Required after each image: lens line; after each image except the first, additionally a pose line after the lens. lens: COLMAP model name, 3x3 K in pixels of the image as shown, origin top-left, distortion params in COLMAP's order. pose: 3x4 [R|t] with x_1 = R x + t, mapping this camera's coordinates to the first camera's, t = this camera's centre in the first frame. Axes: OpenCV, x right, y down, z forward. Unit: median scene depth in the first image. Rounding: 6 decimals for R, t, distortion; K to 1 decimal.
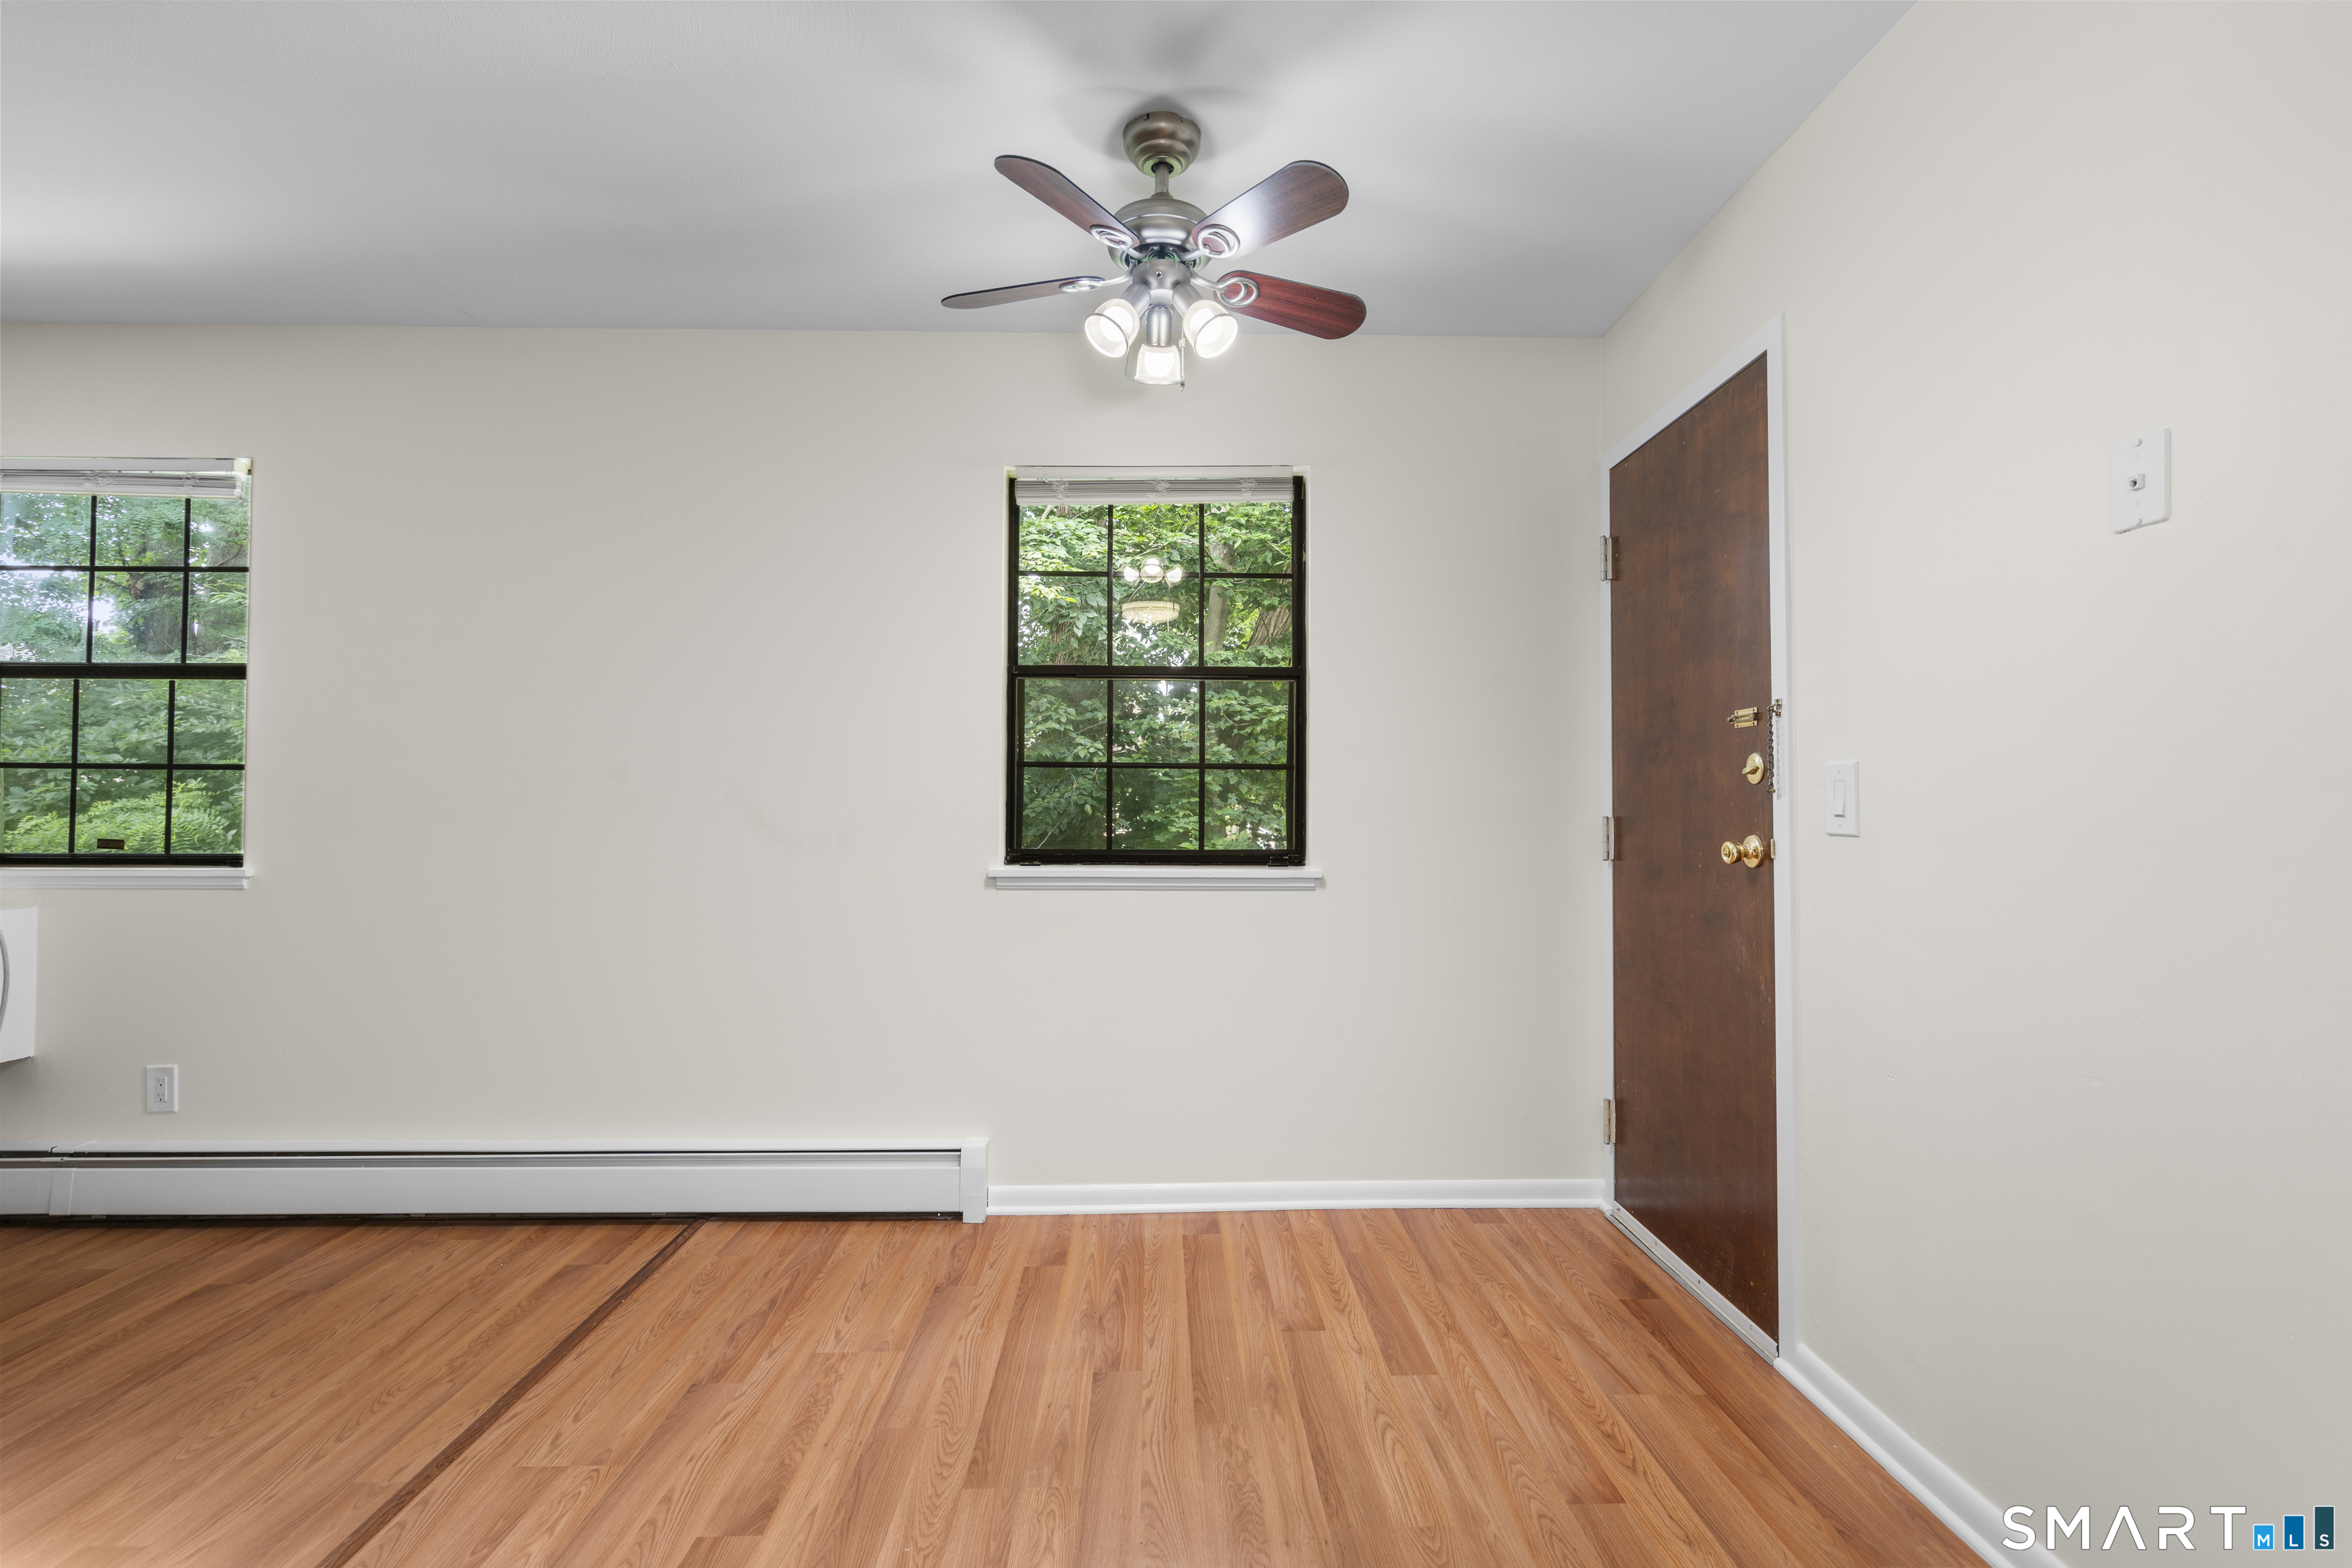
lens RADIAL K [[1081.2, 0, 1169.4], [0, 1081.2, 782.4], [0, 0, 1]] dist [-0.002230, 0.001556]
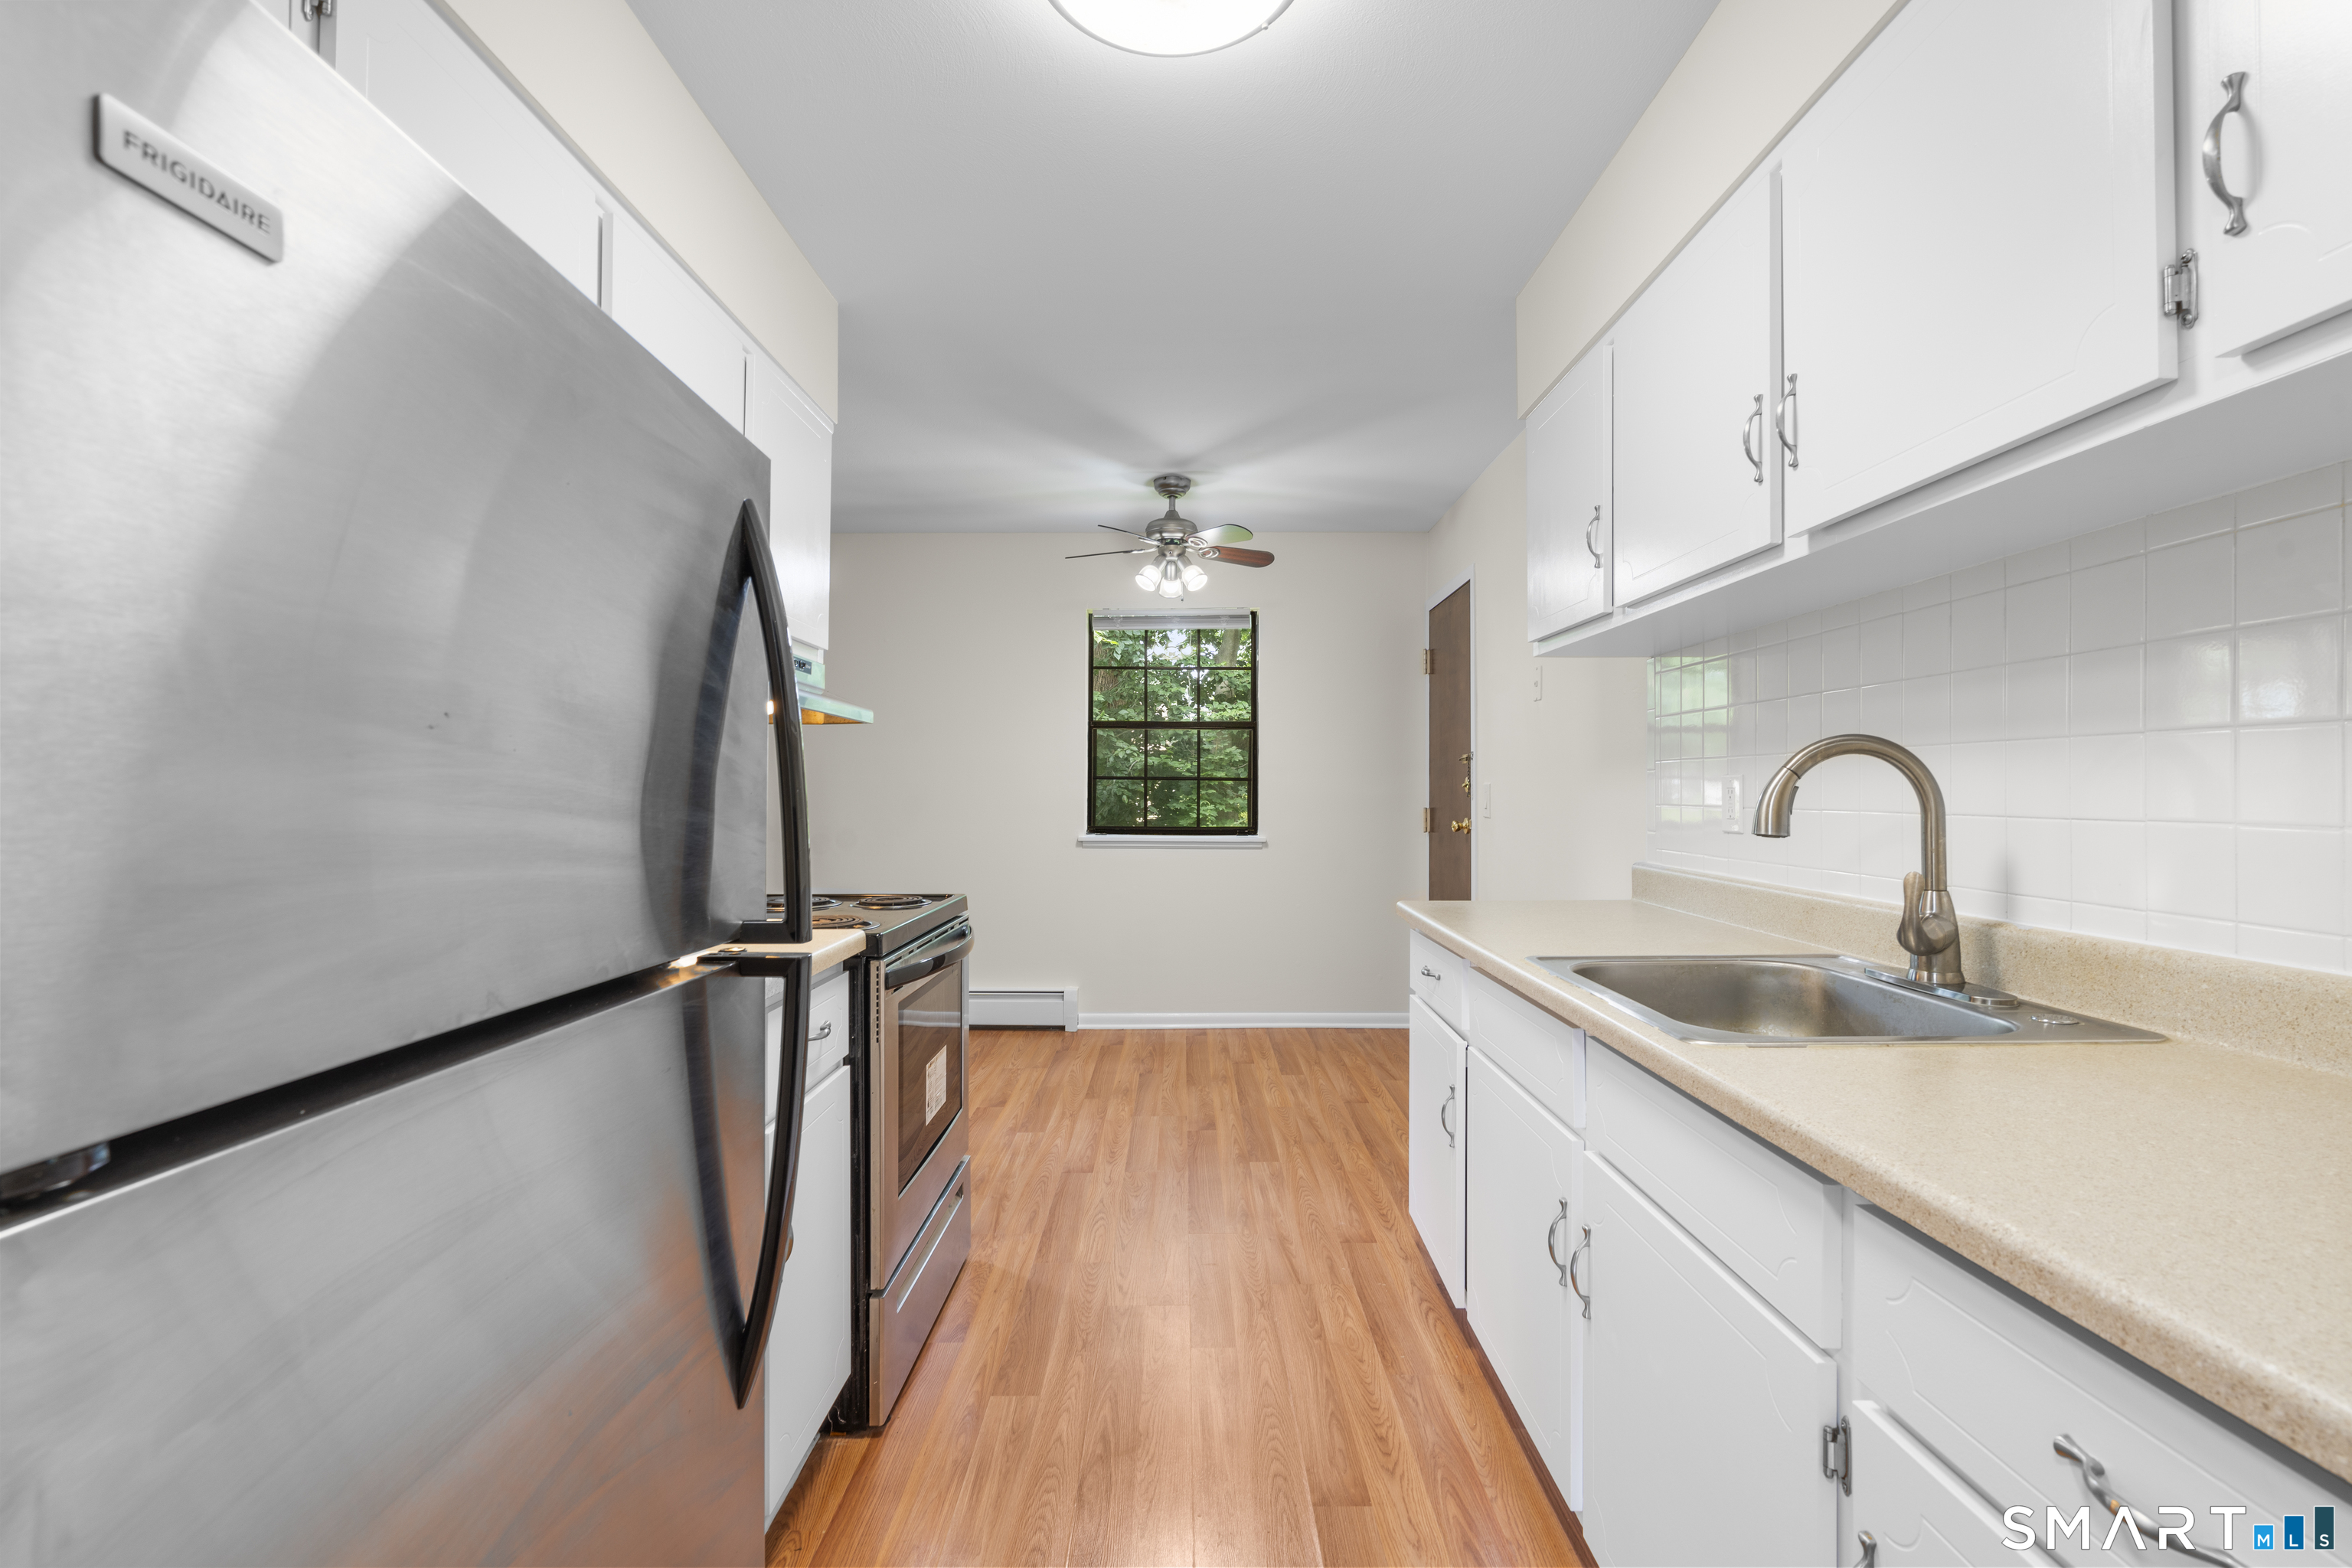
lens RADIAL K [[1081.2, 0, 1169.4], [0, 1081.2, 782.4], [0, 0, 1]] dist [-0.002230, 0.001556]
pose [[0.999608, 0.000383, -0.027978, 0.033791], [-0.000039, 0.999925, 0.012282, -0.031945], [0.027980, -0.012276, 0.999533, -0.796194]]
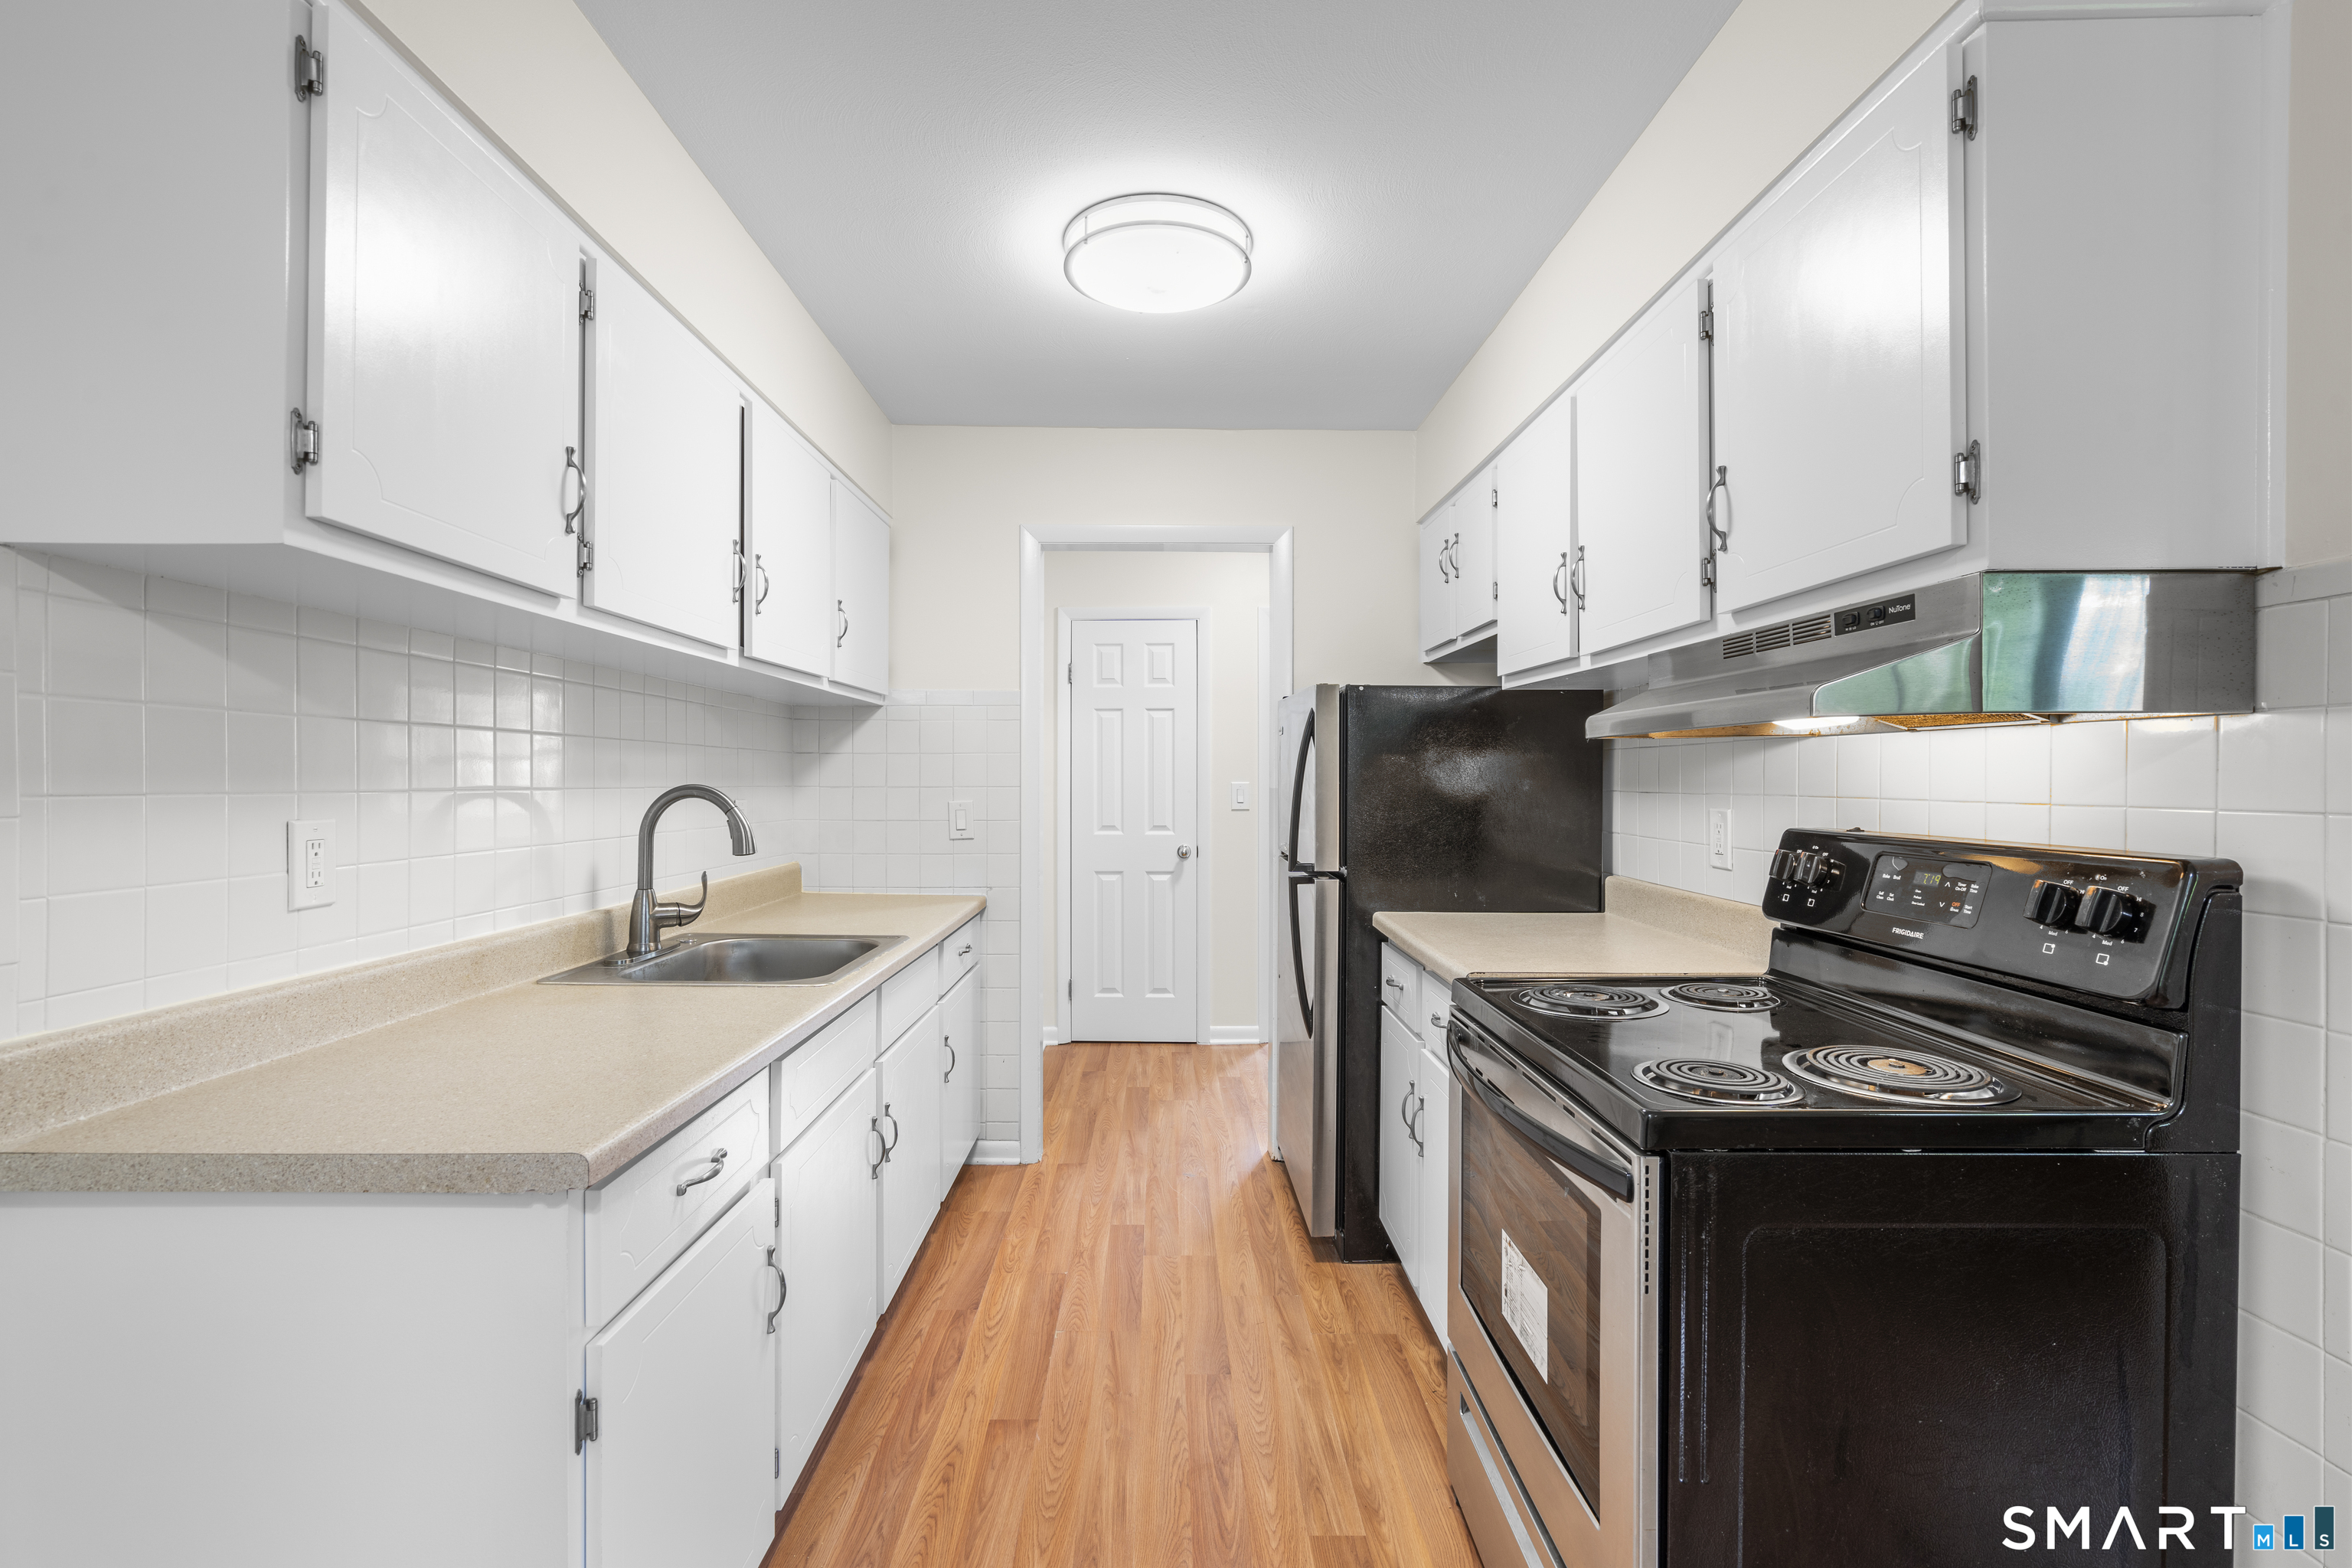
lens RADIAL K [[1081.2, 0, 1169.4], [0, 1081.2, 782.4], [0, 0, 1]] dist [-0.002230, 0.001556]
pose [[-0.999961, 0.001346, 0.008702, -0.058502], [0.001200, 0.999859, -0.016750, -0.048886], [-0.008723, -0.016739, -0.999822, 3.105654]]
